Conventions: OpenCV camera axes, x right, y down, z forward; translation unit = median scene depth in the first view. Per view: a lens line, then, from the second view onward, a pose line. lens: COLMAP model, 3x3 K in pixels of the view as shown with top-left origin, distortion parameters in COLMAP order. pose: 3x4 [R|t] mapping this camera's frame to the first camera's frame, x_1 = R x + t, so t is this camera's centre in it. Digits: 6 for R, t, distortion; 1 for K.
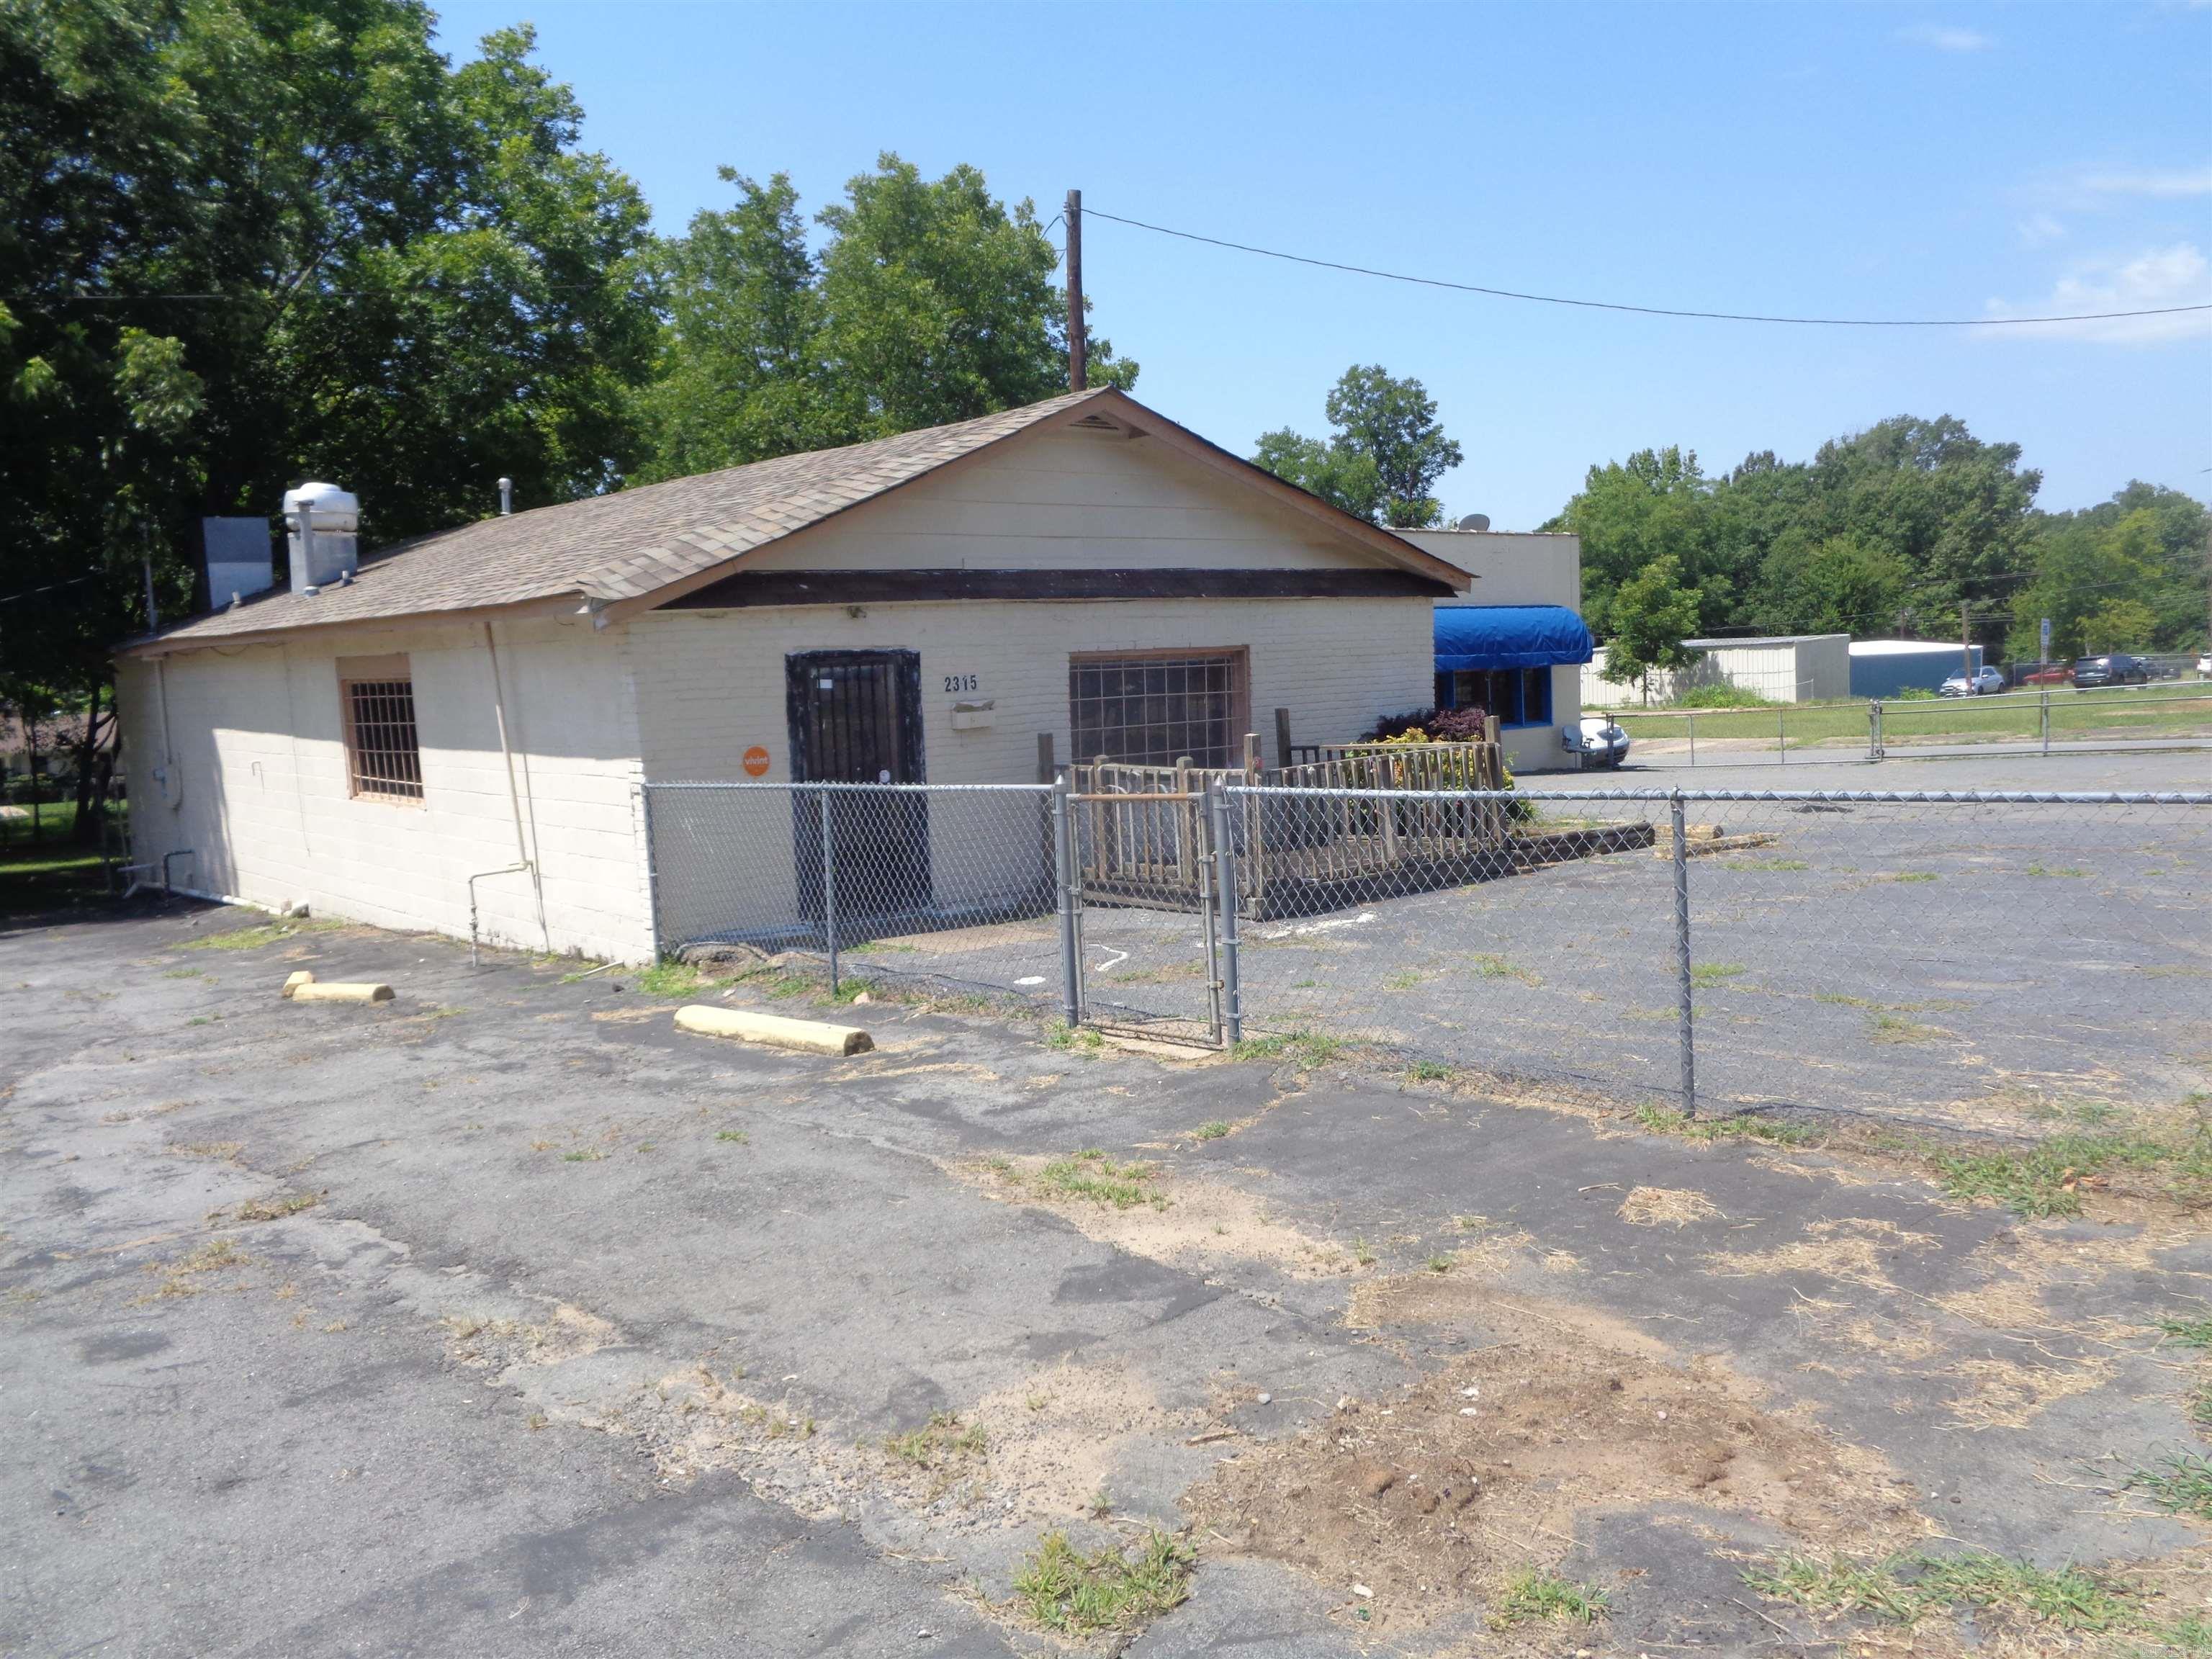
lens RADIAL K [[1738.9, 0, 1120.5], [0, 1738.9, 832.0], [0, 0, 1]] dist [-0.021939, 0.003608]
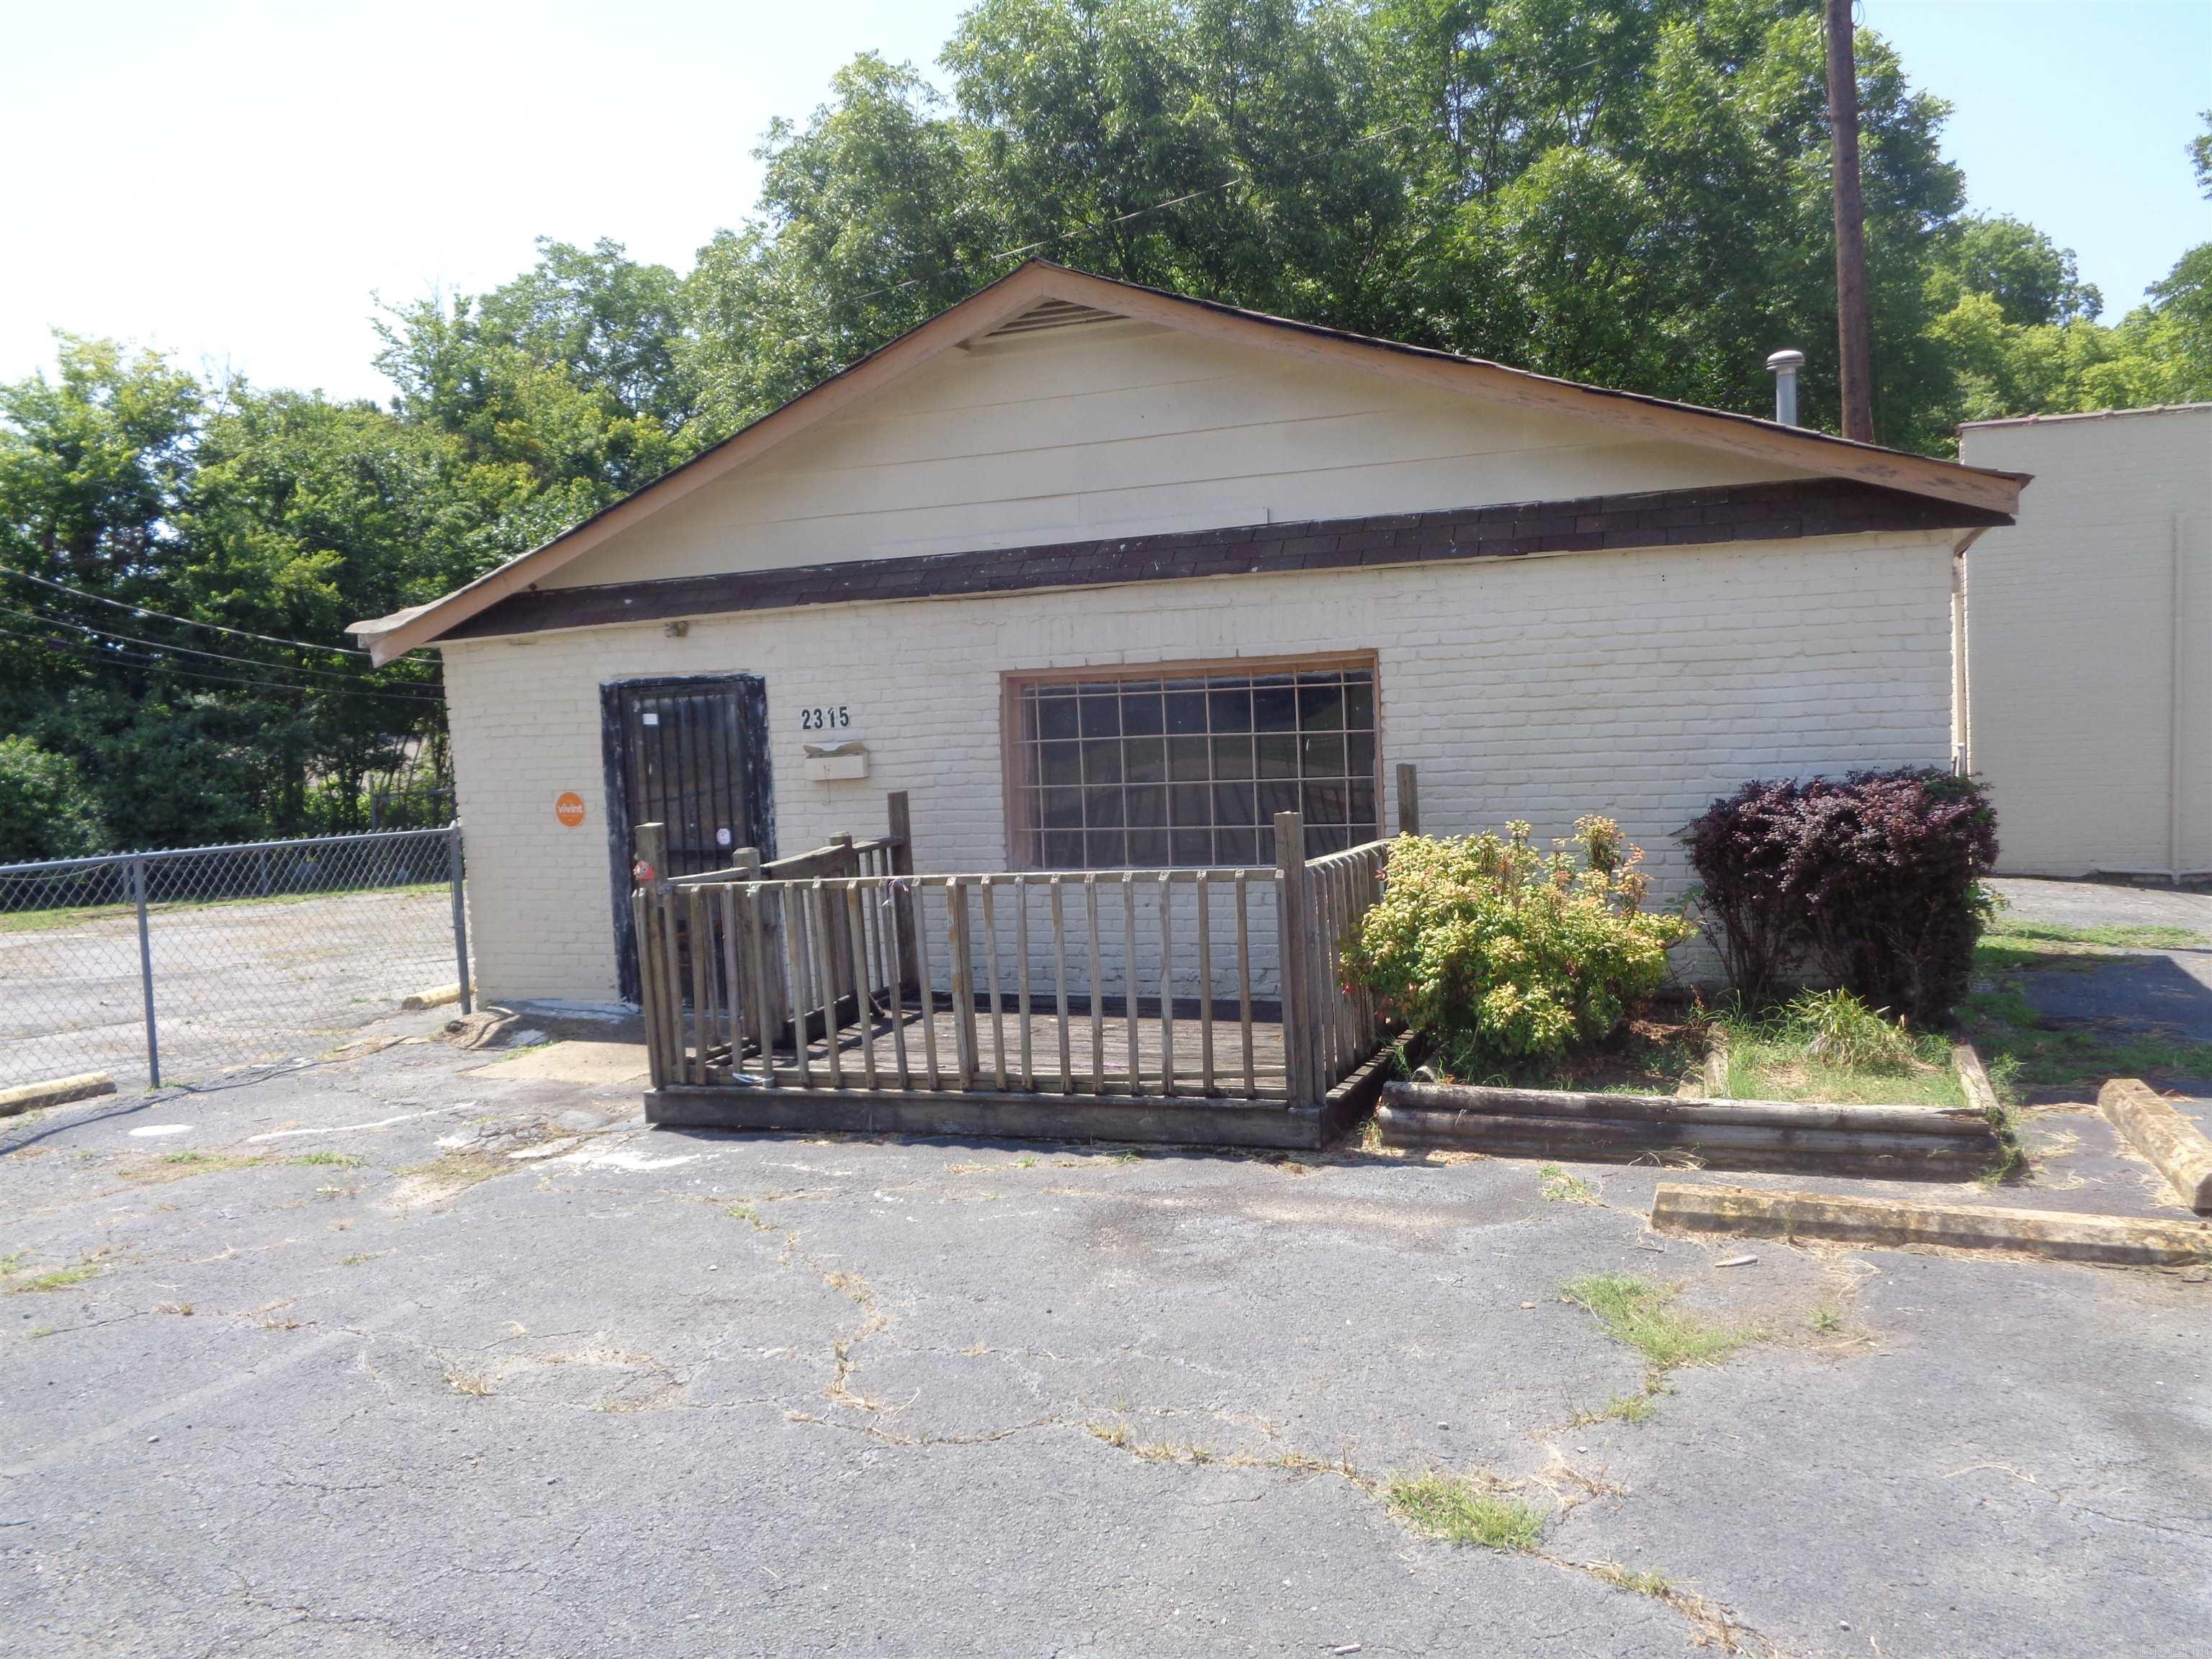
lens RADIAL K [[1738.9, 0, 1156.1], [0, 1738.9, 830.5], [0, 0, 1]] dist [-0.010827, -0.003868]
pose [[0.473832, 0.079464, -0.877023, 0.085010], [-0.062459, 0.996445, 0.056540, -0.012056], [0.878398, 0.027987, 0.477110, 0.105311]]
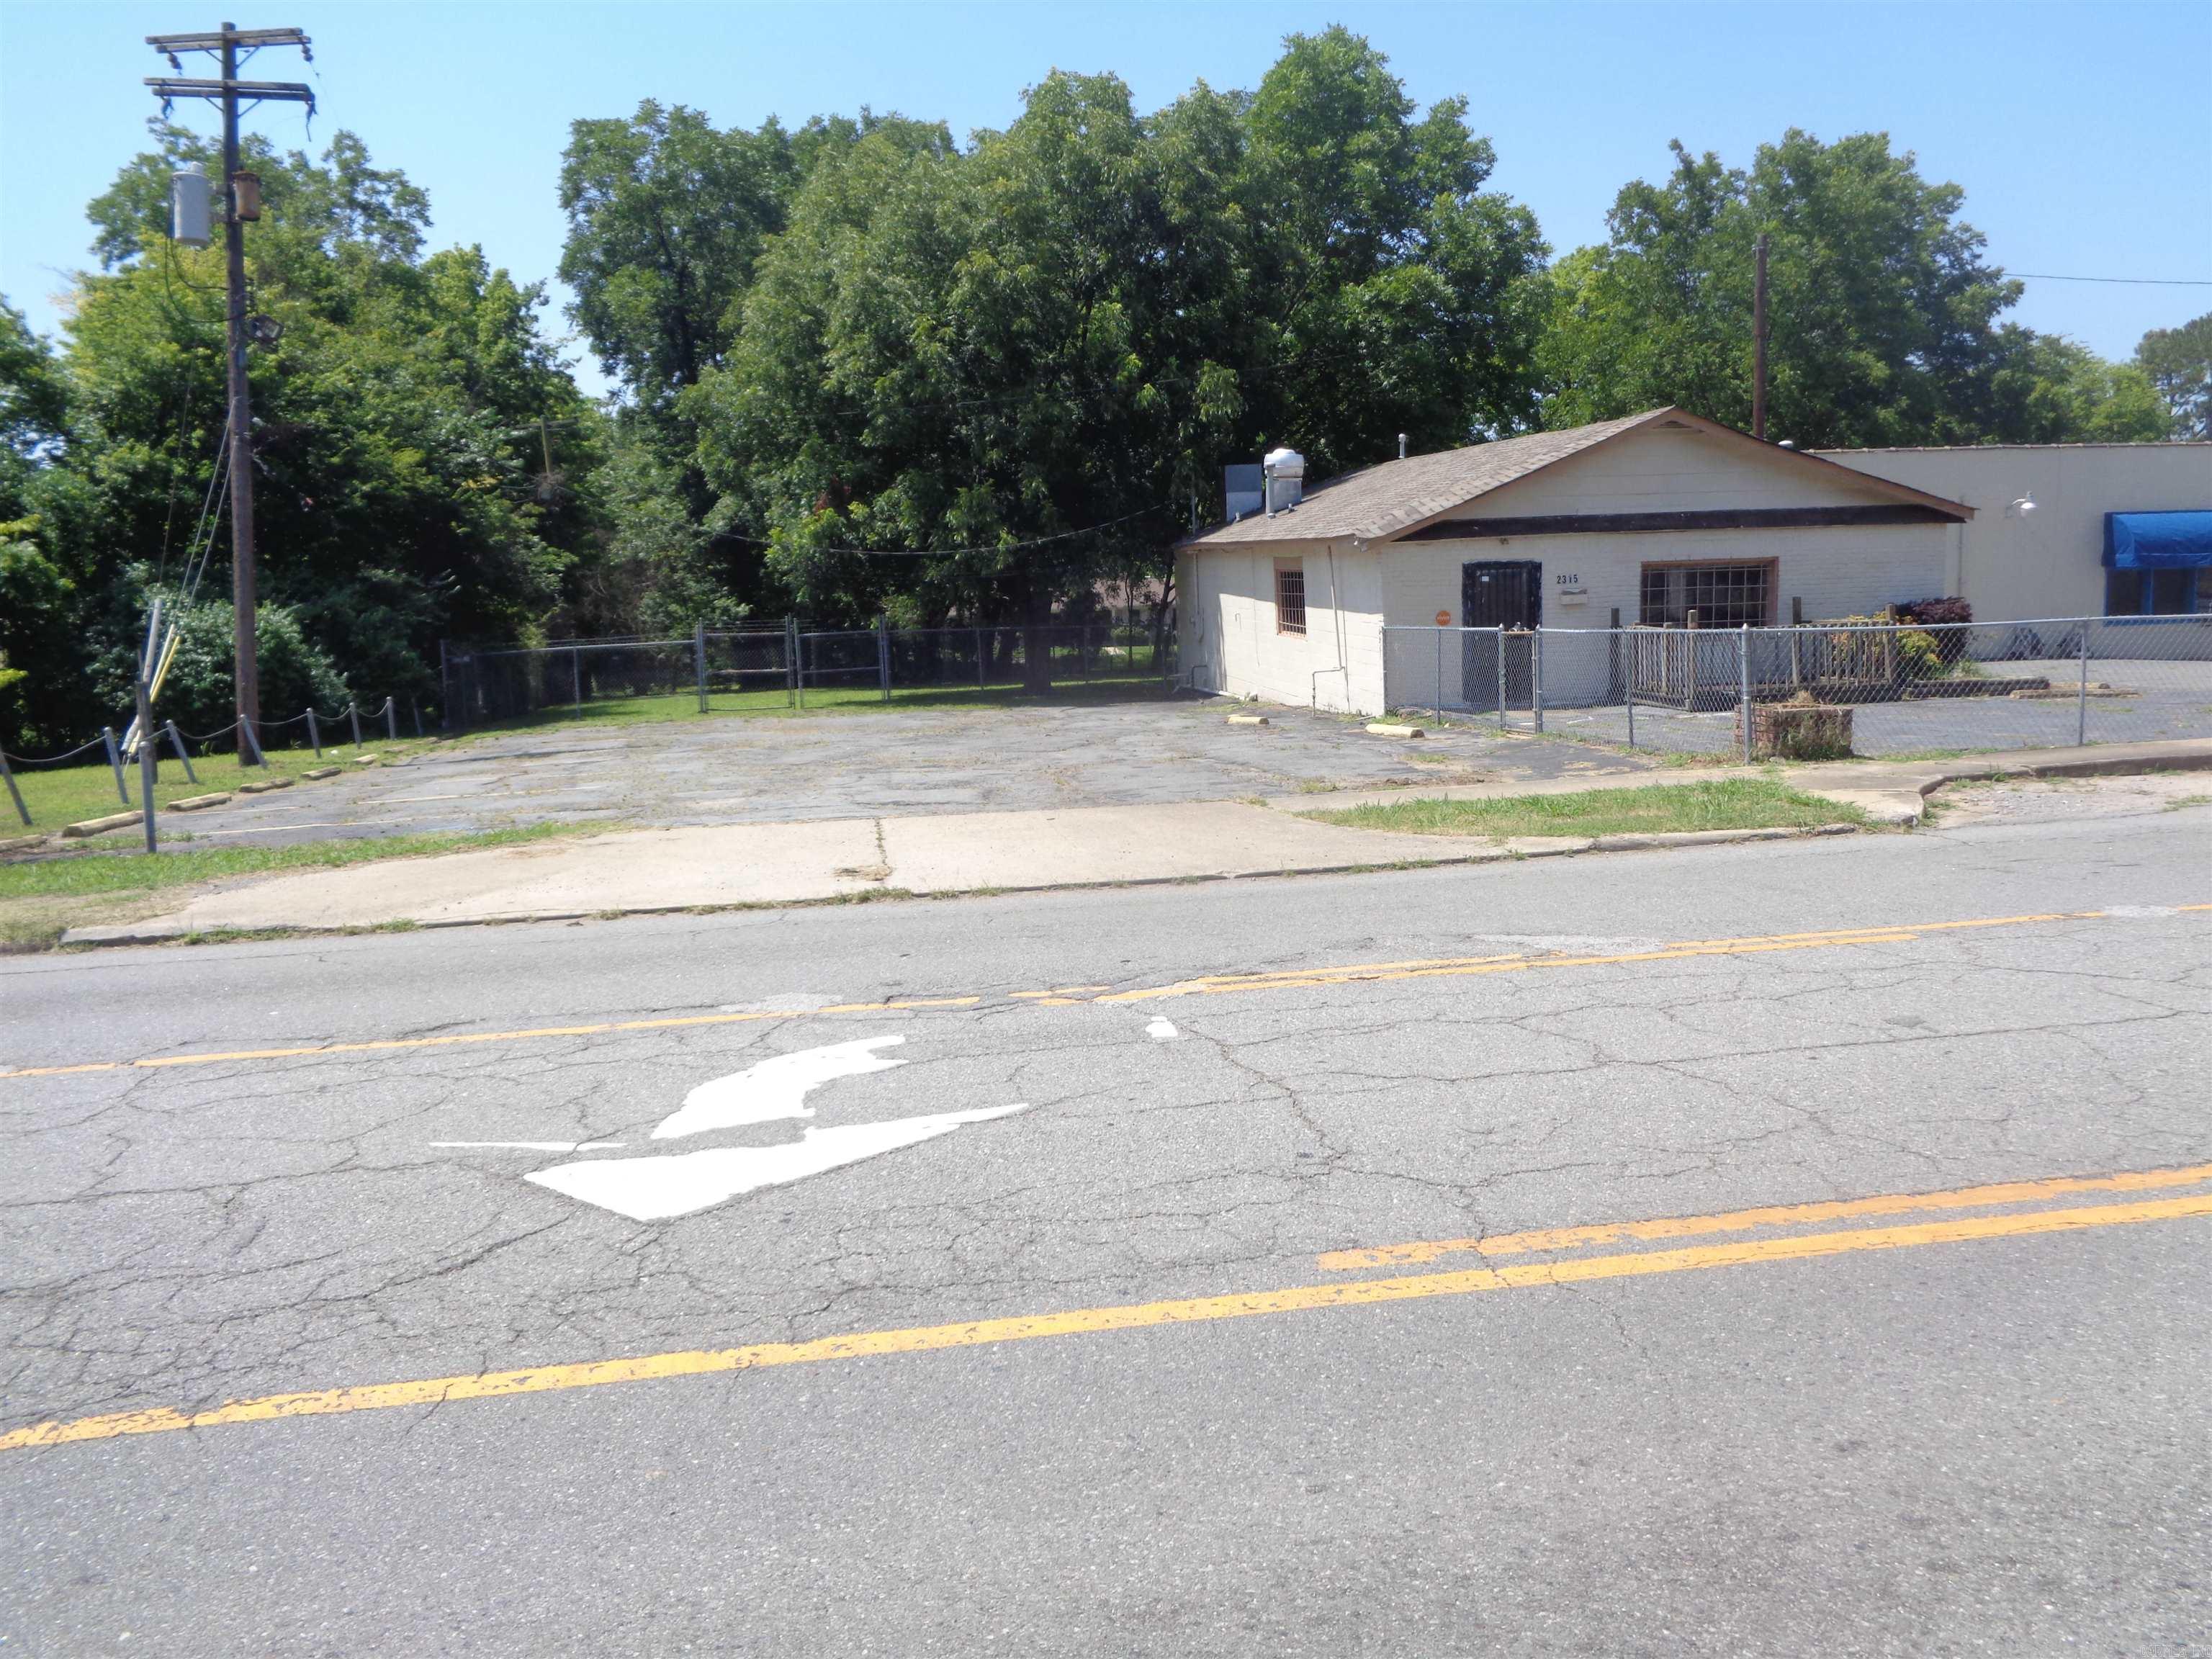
lens RADIAL K [[1738.9, 0, 1120.5], [0, 1738.9, 832.0], [0, 0, 1]] dist [-0.021939, 0.003608]
pose [[0.842538, 0.094445, -0.530292, 0.068457], [-0.055725, 0.994509, 0.088585, 0.005823], [0.535746, -0.045086, 0.843175, -0.108216]]
